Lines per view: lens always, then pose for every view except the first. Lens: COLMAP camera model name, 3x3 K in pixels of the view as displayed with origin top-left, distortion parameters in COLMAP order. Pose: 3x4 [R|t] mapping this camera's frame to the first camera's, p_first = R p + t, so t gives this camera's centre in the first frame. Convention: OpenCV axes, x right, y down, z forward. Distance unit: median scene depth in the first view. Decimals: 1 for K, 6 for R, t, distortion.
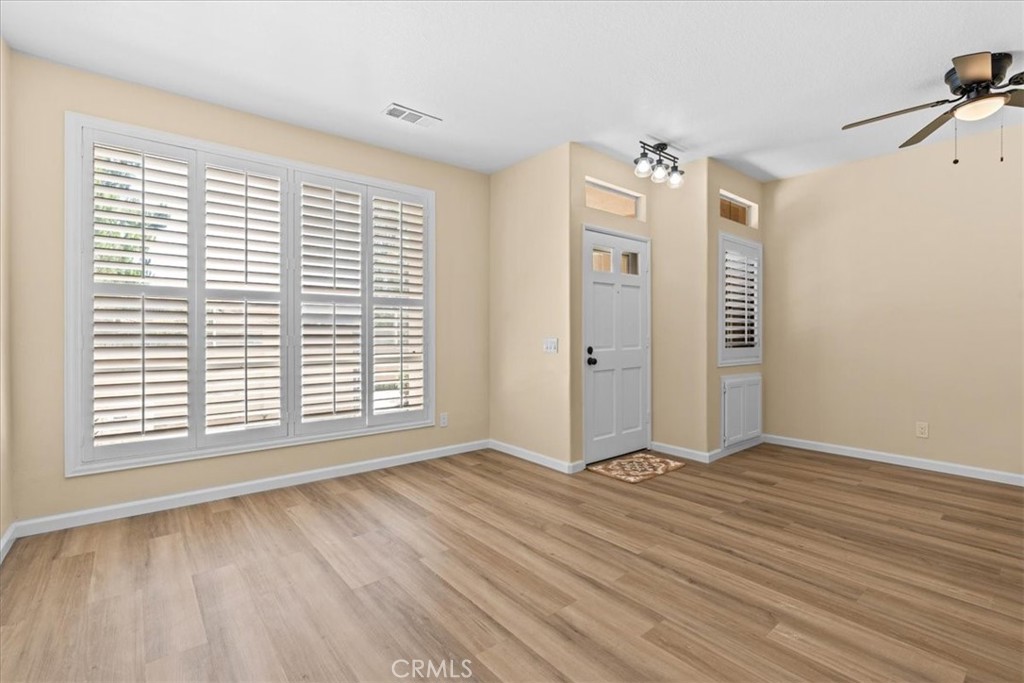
lens RADIAL K [[464.4, 0, 513.4], [0, 464.4, 332.5], [0, 0, 1]] dist [-0.001649, -0.000079]
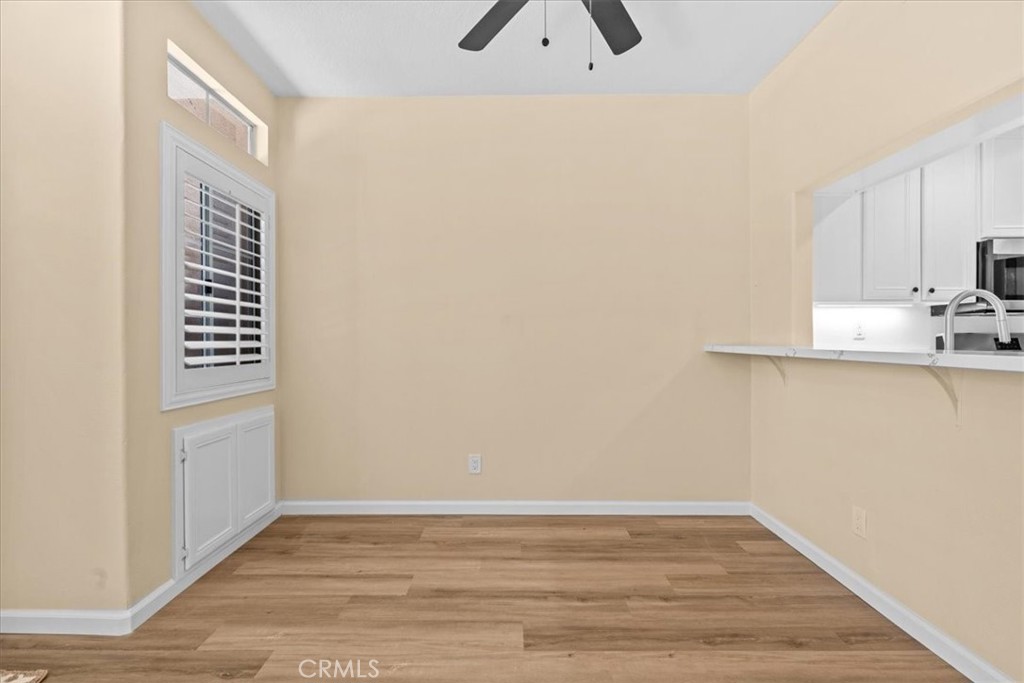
lens RADIAL K [[466.9, 0, 511.1], [0, 466.9, 351.8], [0, 0, 1]] dist [-0.002972, 0.000010]
pose [[0.647936, -0.020534, 0.761418, 0.308299], [0.001129, 0.999661, 0.025997, 0.002958], [-0.761694, -0.015985, 0.647740, 0.421185]]
